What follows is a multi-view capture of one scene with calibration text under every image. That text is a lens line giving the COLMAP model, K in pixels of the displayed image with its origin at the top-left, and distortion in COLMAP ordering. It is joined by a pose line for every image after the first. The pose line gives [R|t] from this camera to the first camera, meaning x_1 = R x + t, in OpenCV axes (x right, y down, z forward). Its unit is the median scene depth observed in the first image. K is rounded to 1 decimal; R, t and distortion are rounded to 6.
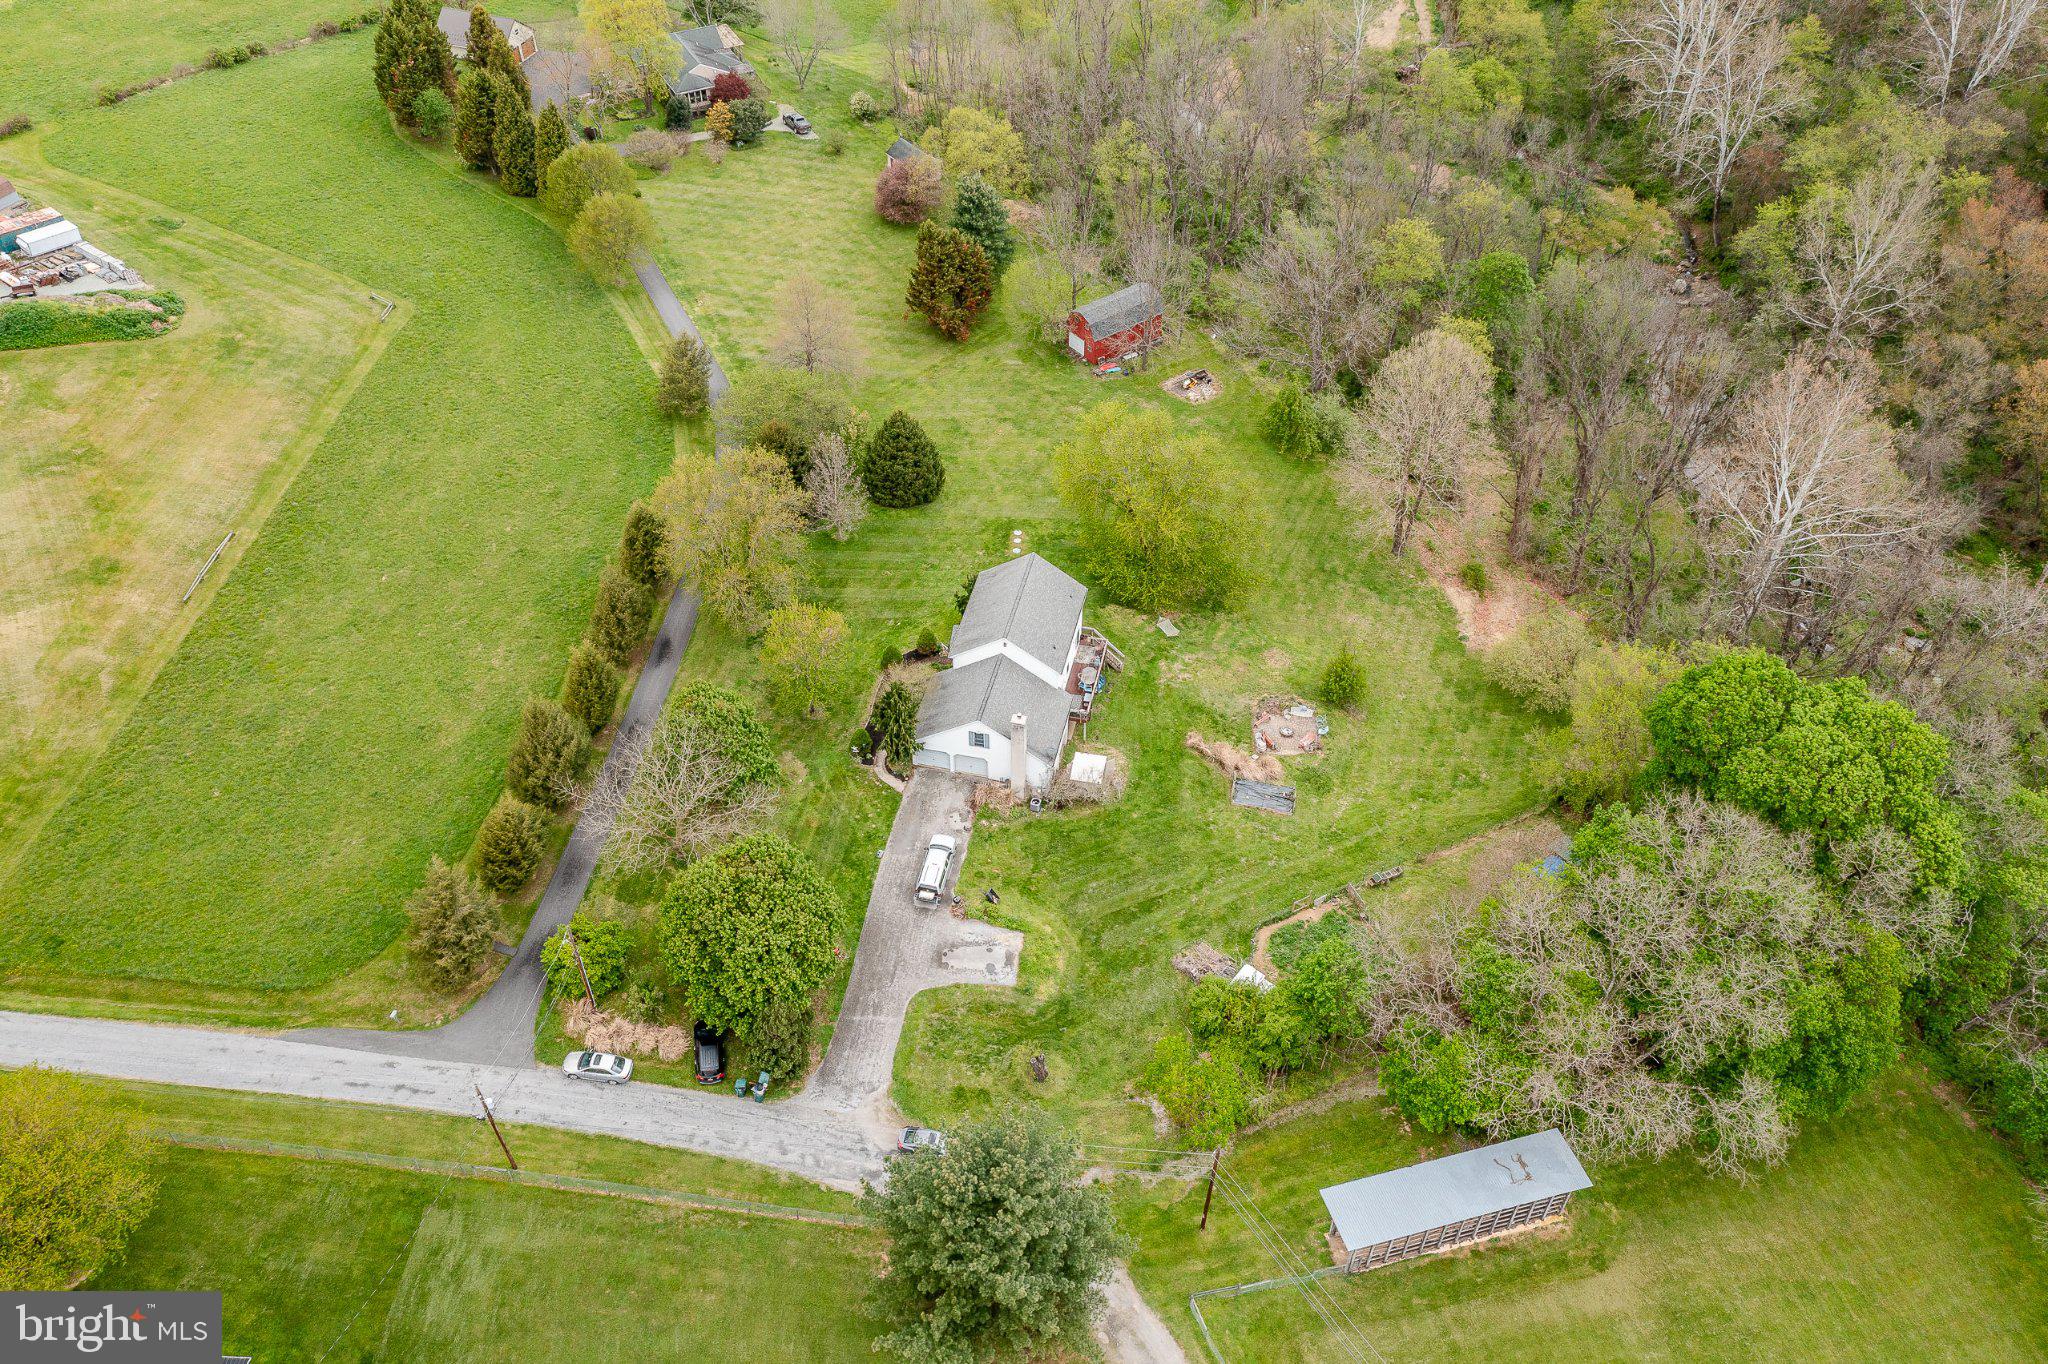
lens RADIAL K [[1615.0, 0, 1019.9], [0, 1615.0, 683.1], [0, 0, 1]] dist [-0.005772, 0.043013]
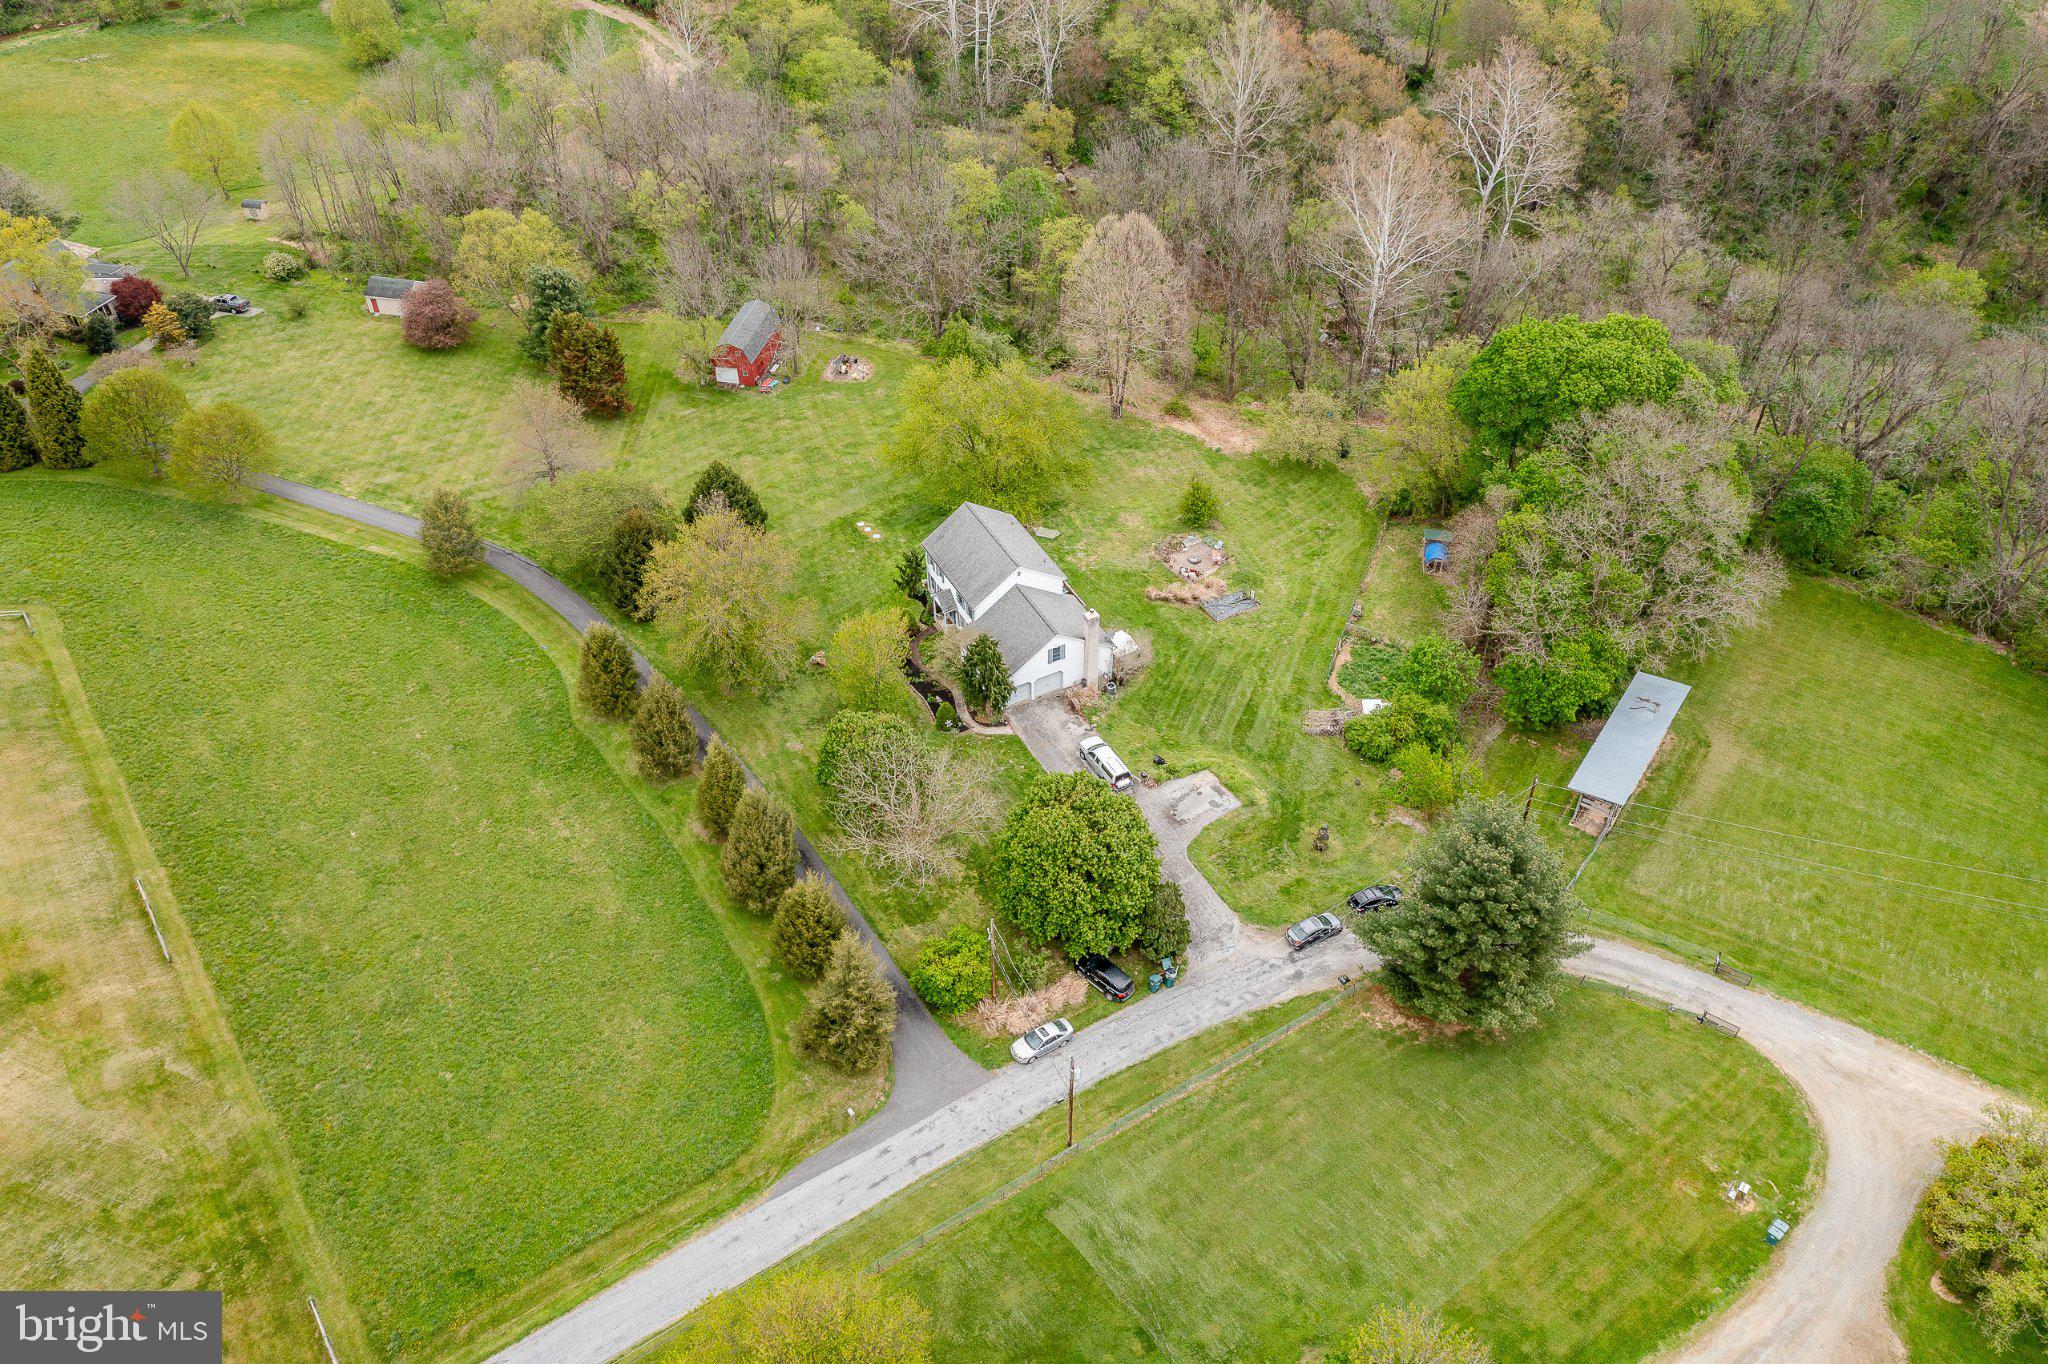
lens RADIAL K [[1624.0, 0, 1019.0], [0, 1624.0, 671.4], [0, 0, 1]] dist [-0.008195, 0.054111]
pose [[0.765509, -0.437893, 0.471429, -0.571184], [0.460180, 0.884693, 0.074516, -0.048463], [-0.449700, 0.159900, 0.878750, 0.047315]]
